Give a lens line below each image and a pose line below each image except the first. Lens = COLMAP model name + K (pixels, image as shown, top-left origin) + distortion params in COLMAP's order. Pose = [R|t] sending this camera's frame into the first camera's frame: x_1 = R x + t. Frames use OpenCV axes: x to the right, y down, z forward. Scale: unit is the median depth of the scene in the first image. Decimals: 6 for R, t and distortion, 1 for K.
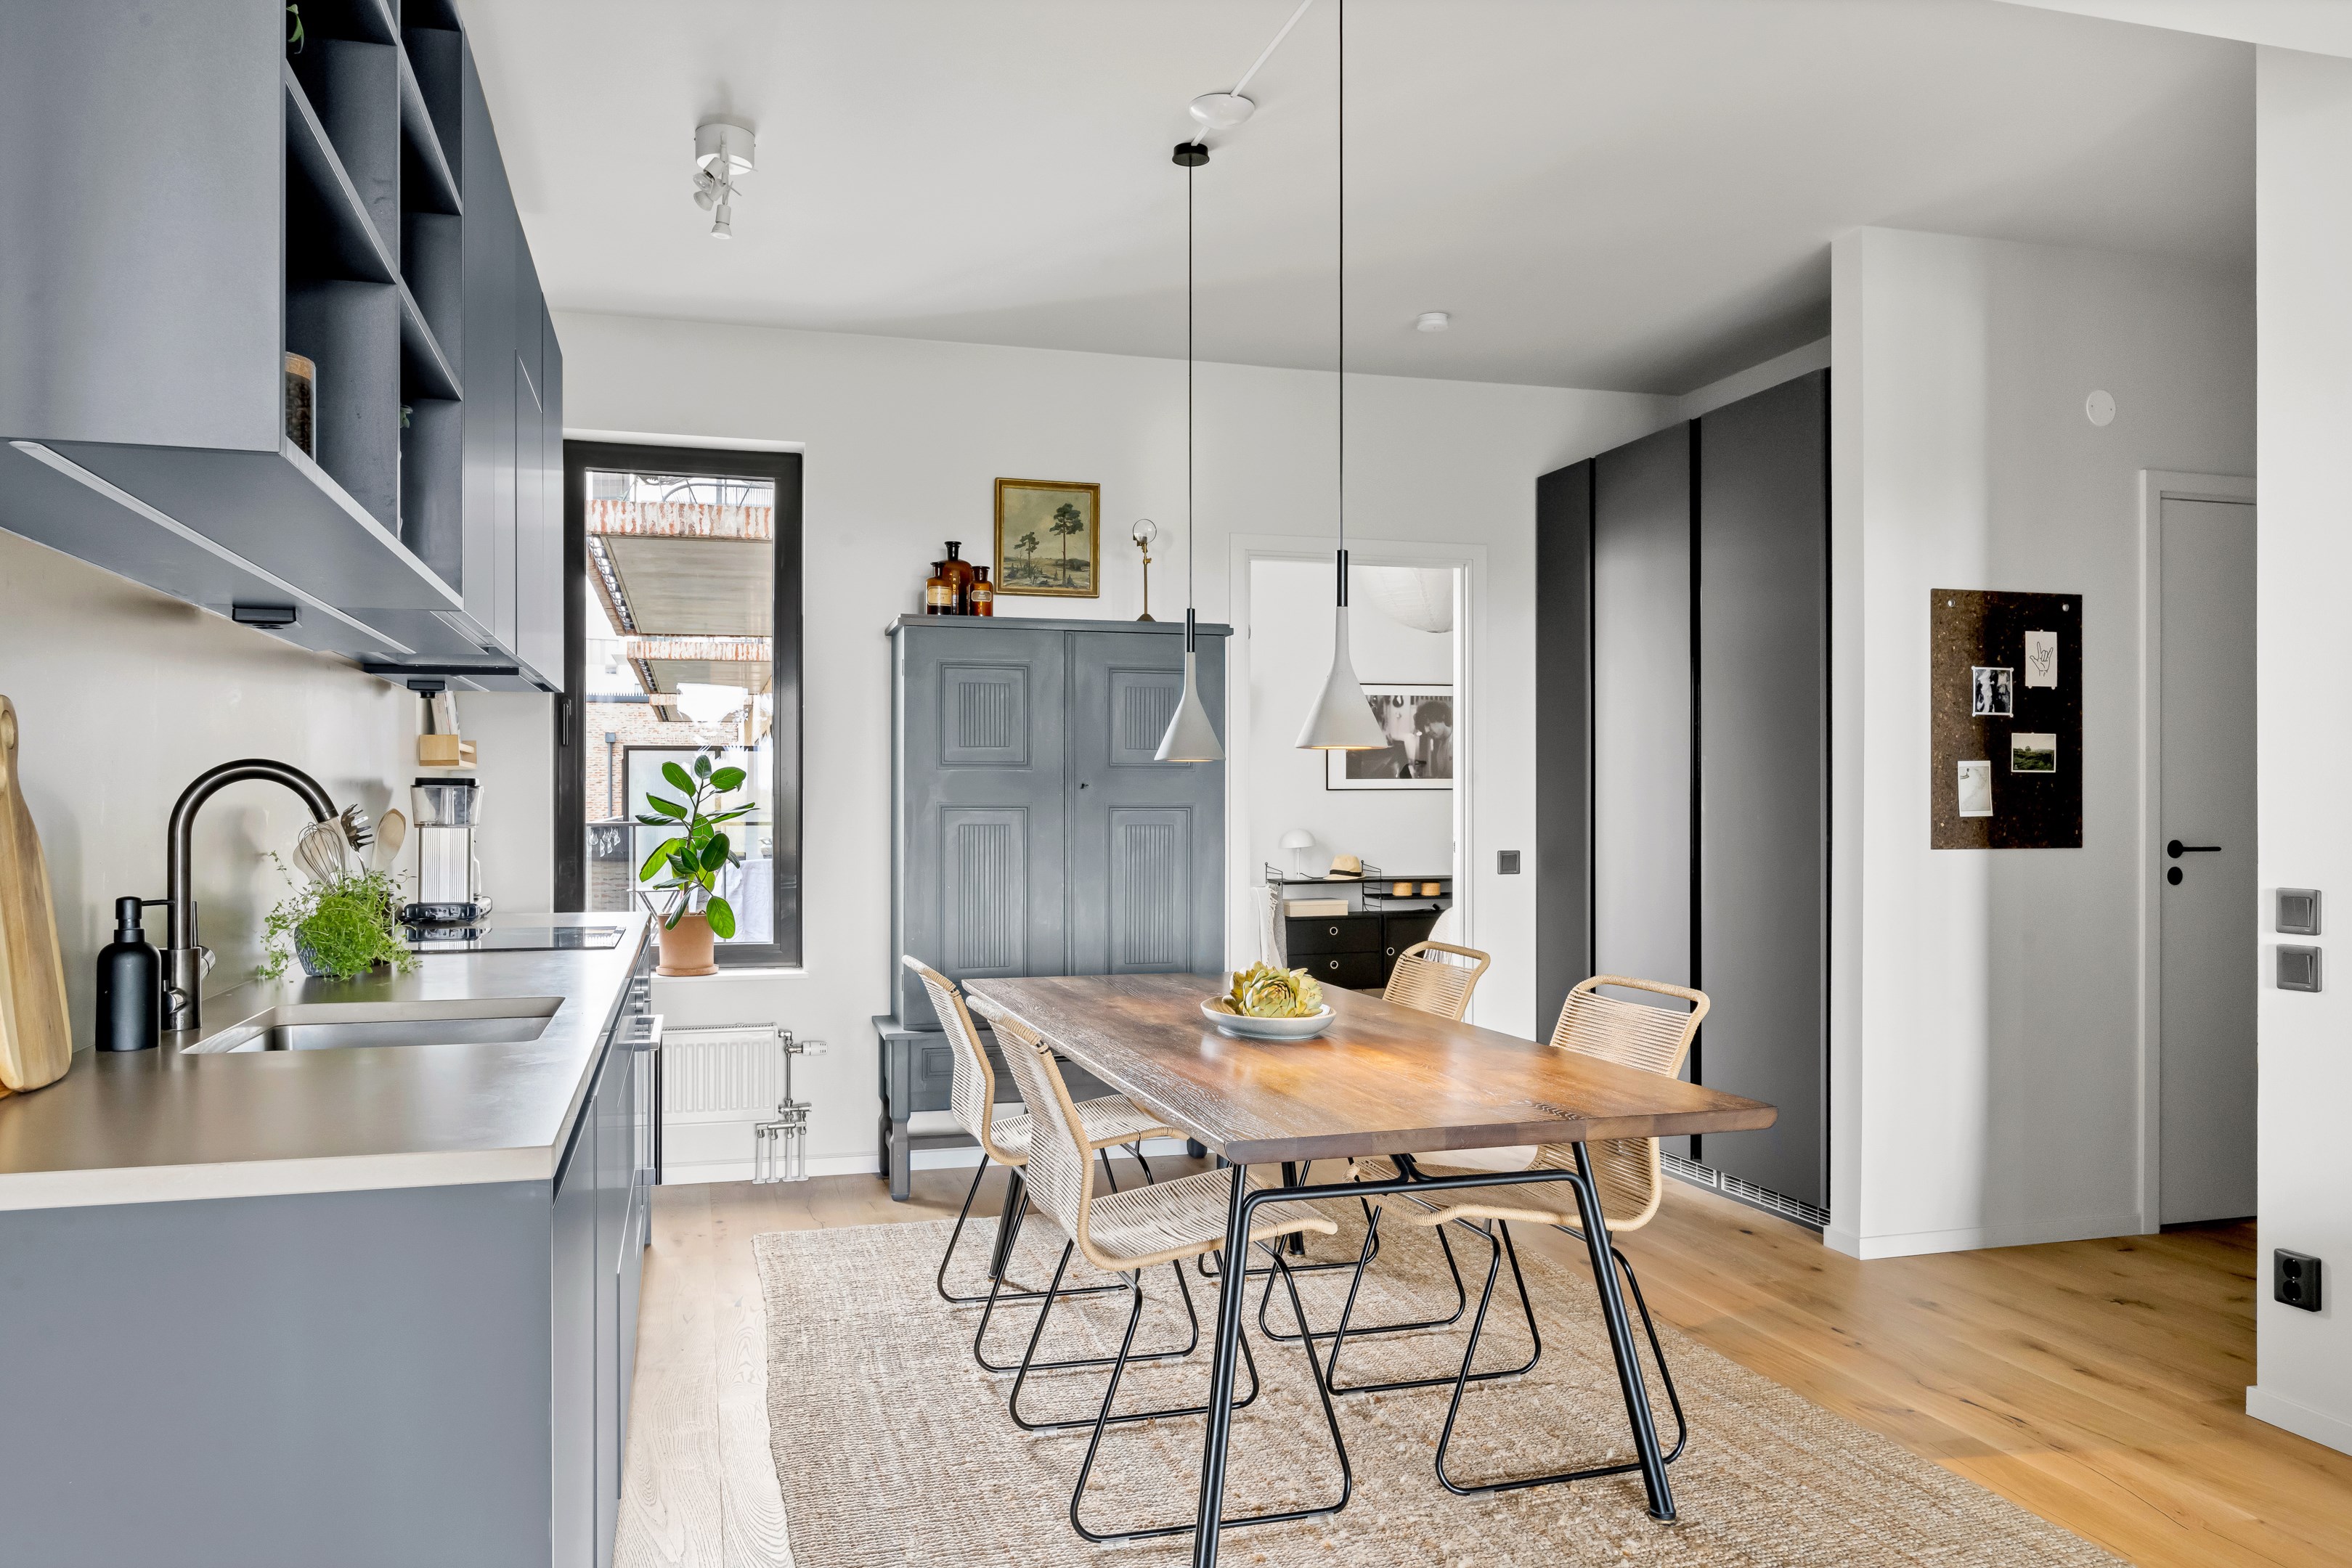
lens RADIAL K [[1715.5, 0, 1188.2], [0, 1715.5, 794.8], [0, 0, 1]] dist [-0.009645, -0.004368]
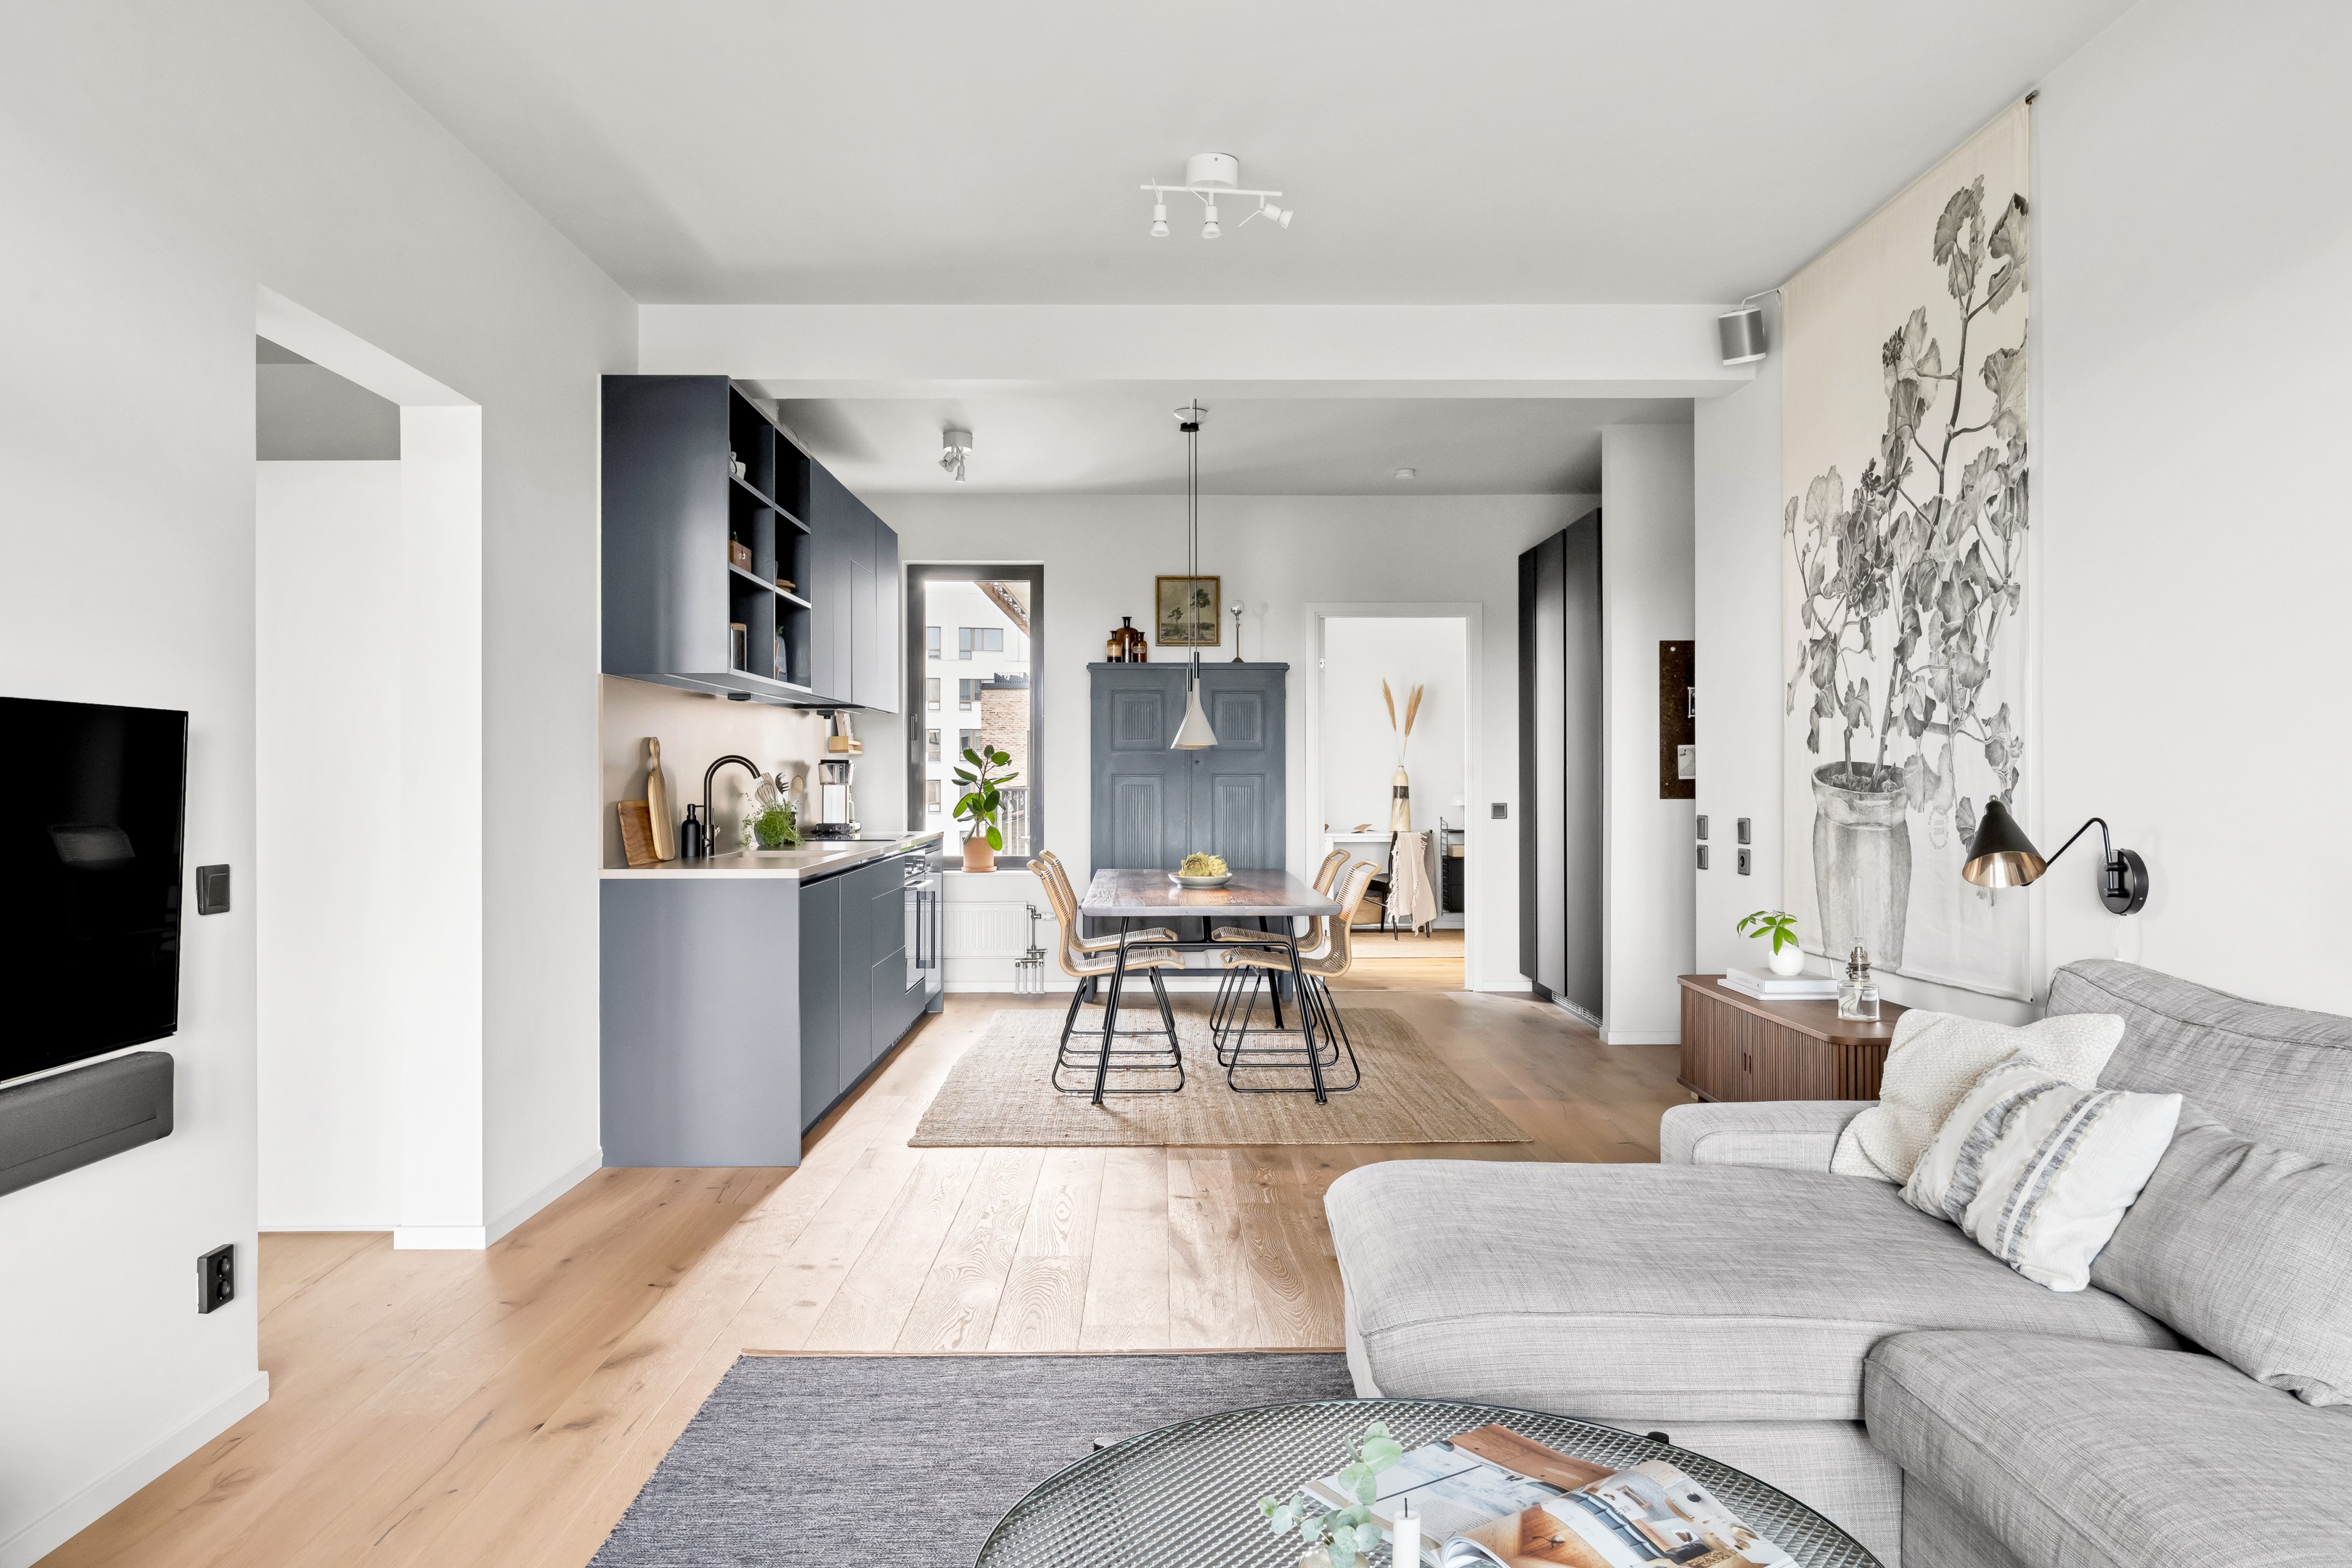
lens RADIAL K [[1661.8, 0, 1175.5], [0, 1661.8, 757.3], [0, 0, 1]] dist [0.001021, 0.000018]
pose [[0.963753, -0.004576, -0.266756, 0.350389], [0.002964, 0.999975, -0.006442, 0.000712], [0.266779, 0.005418, 0.963743, -0.568525]]
